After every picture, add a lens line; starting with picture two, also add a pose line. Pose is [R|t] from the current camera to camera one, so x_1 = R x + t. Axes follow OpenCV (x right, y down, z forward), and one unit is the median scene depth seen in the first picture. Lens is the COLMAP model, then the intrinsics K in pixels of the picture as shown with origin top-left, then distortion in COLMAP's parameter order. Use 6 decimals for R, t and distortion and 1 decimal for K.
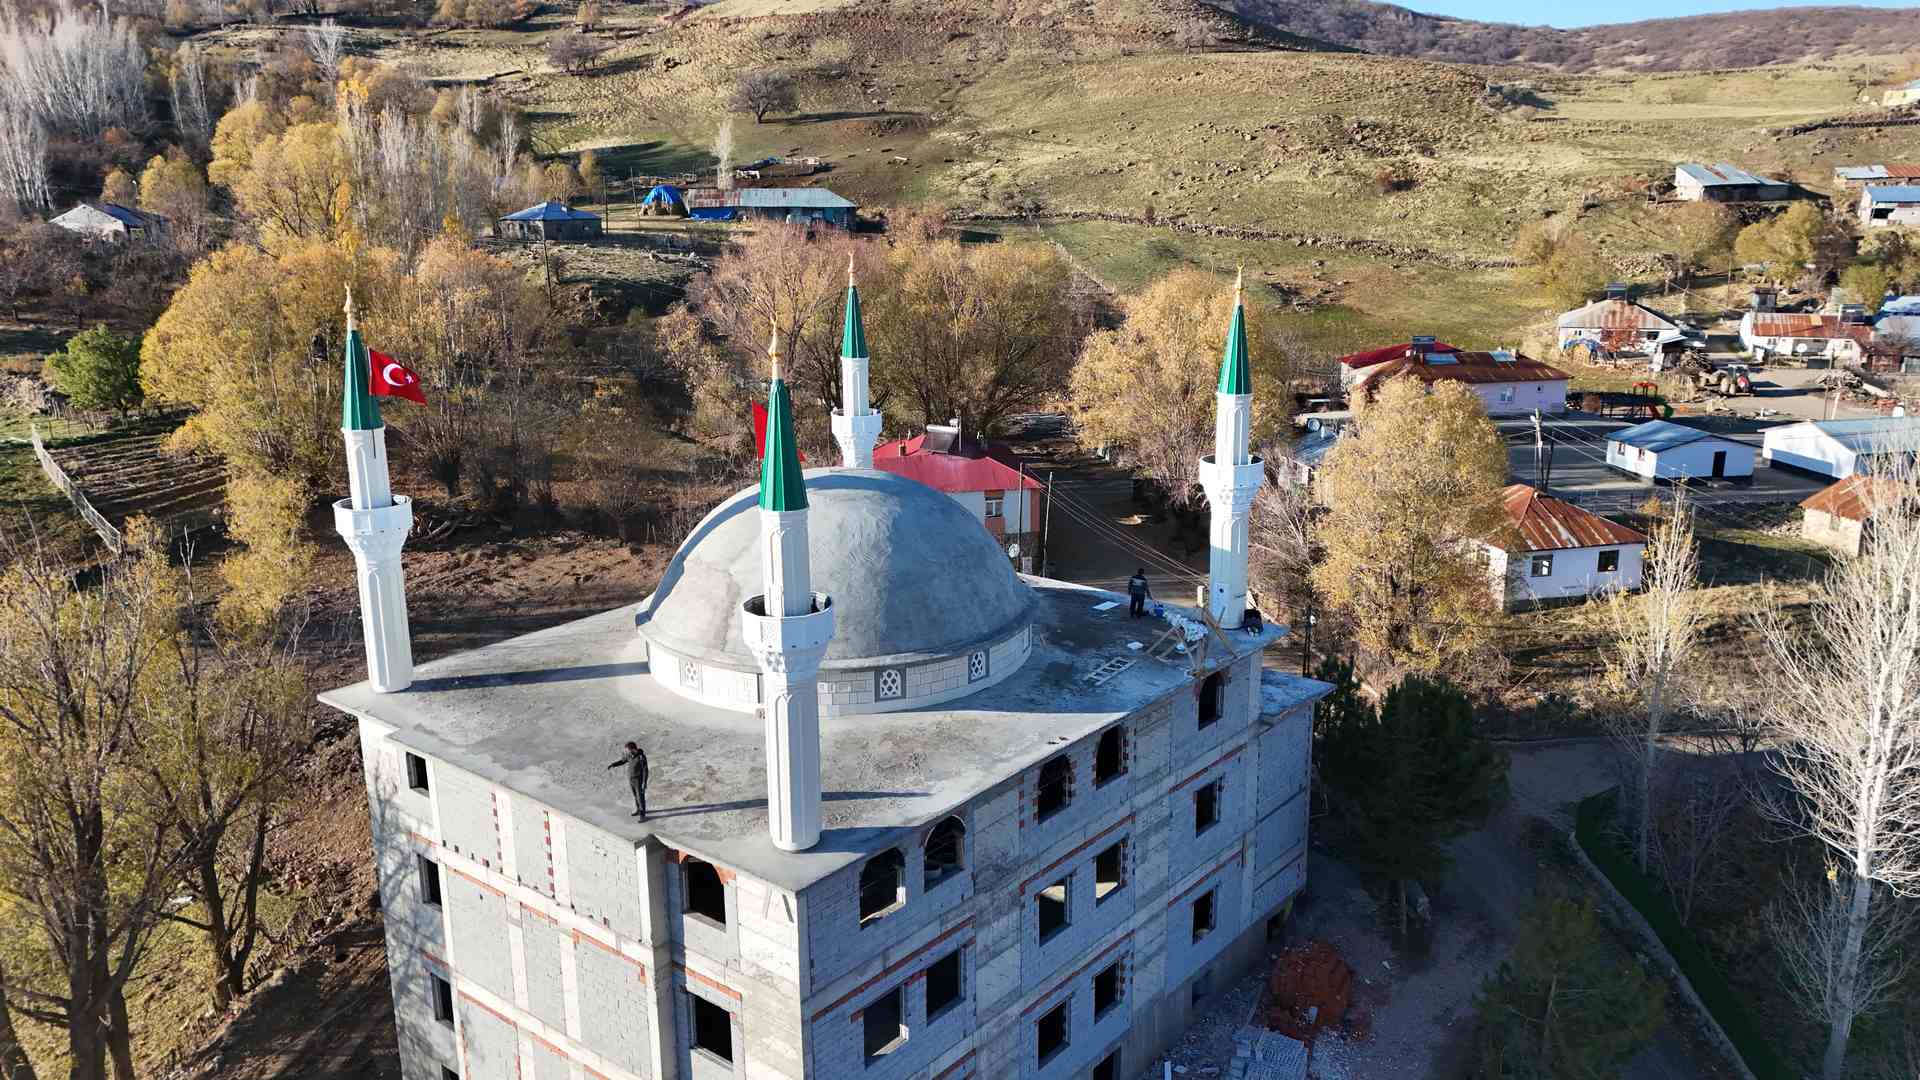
lens RADIAL K [[1403.7, 0, 973.1], [0, 1403.7, 542.5], [0, 0, 1]] dist [0.080914, -0.073594]
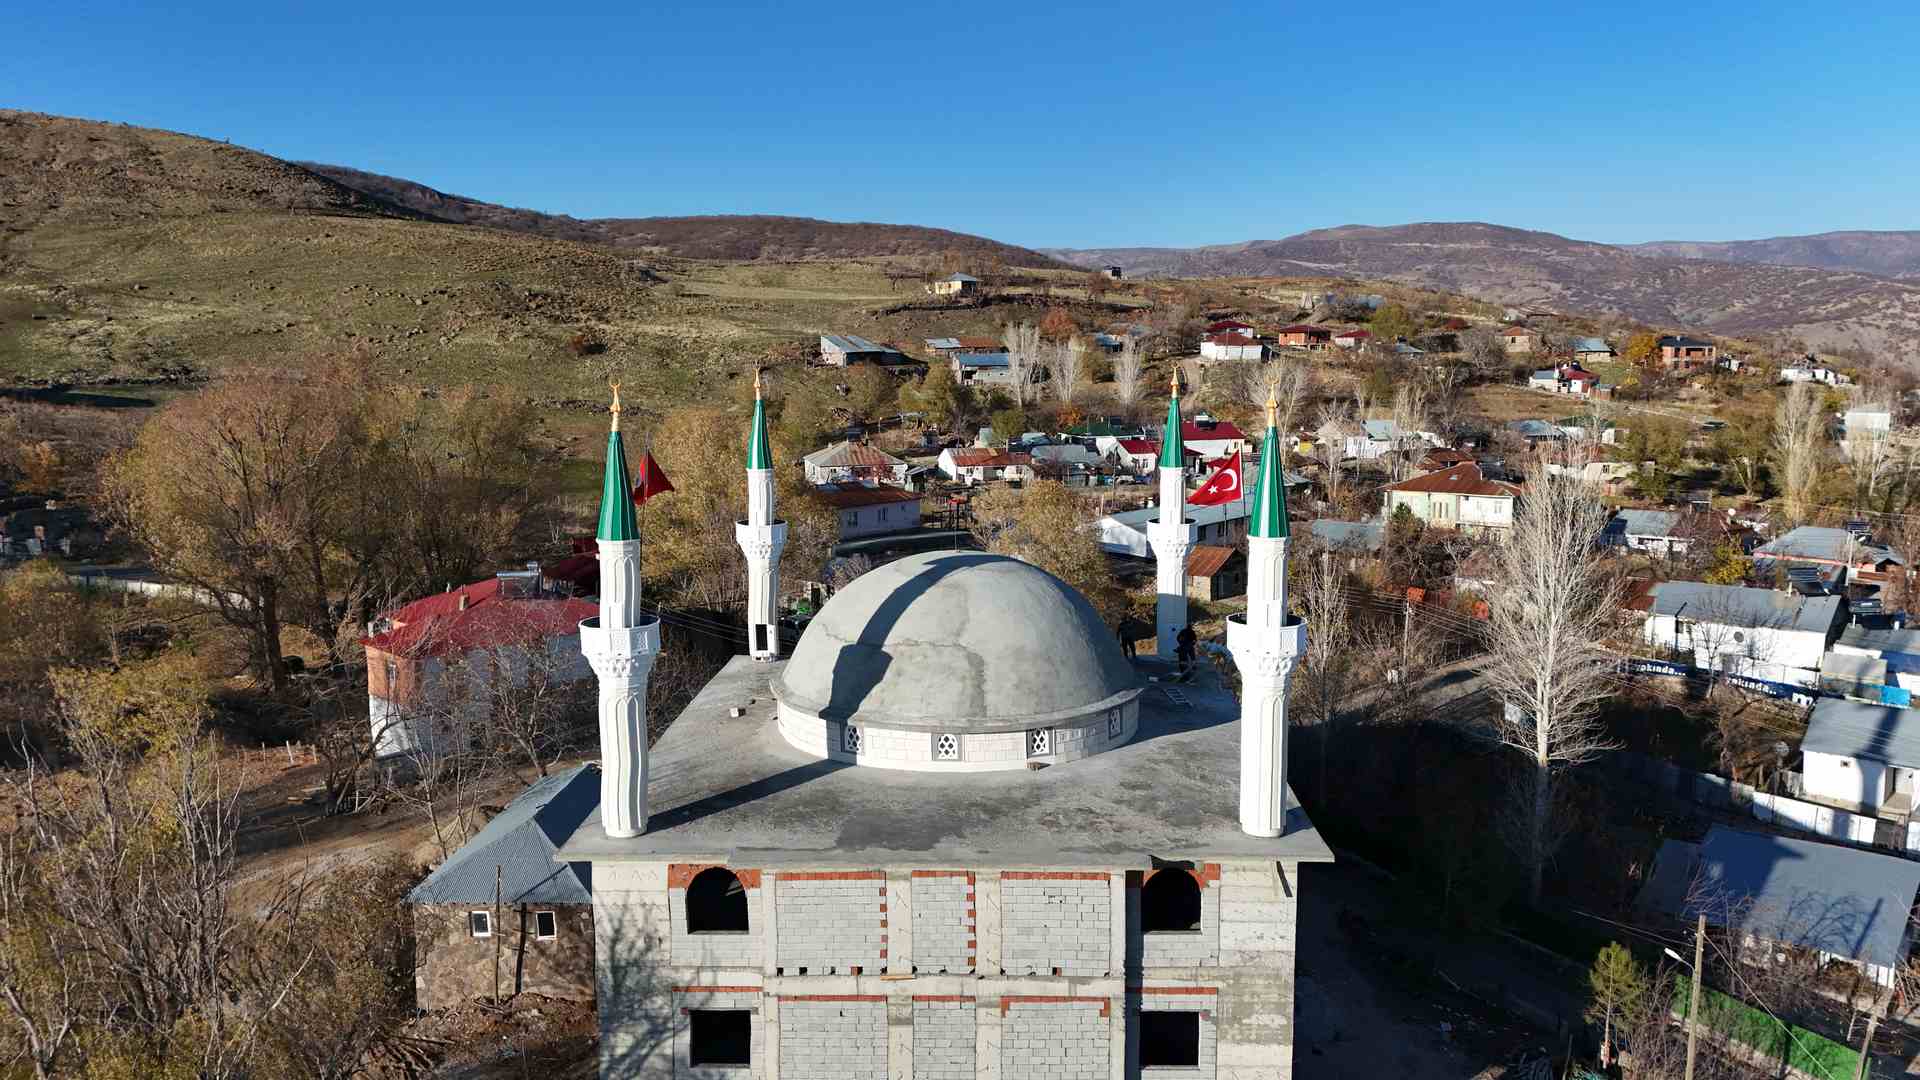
lens RADIAL K [[1403.7, 0, 969.3], [0, 1403.7, 528.8], [0, 0, 1]] dist [0.080914, -0.073594]
pose [[0.791156, -0.075215, 0.606971, -0.117779], [0.151961, 0.985464, -0.075956, 0.002024], [-0.592435, 0.152329, 0.791086, 0.021472]]
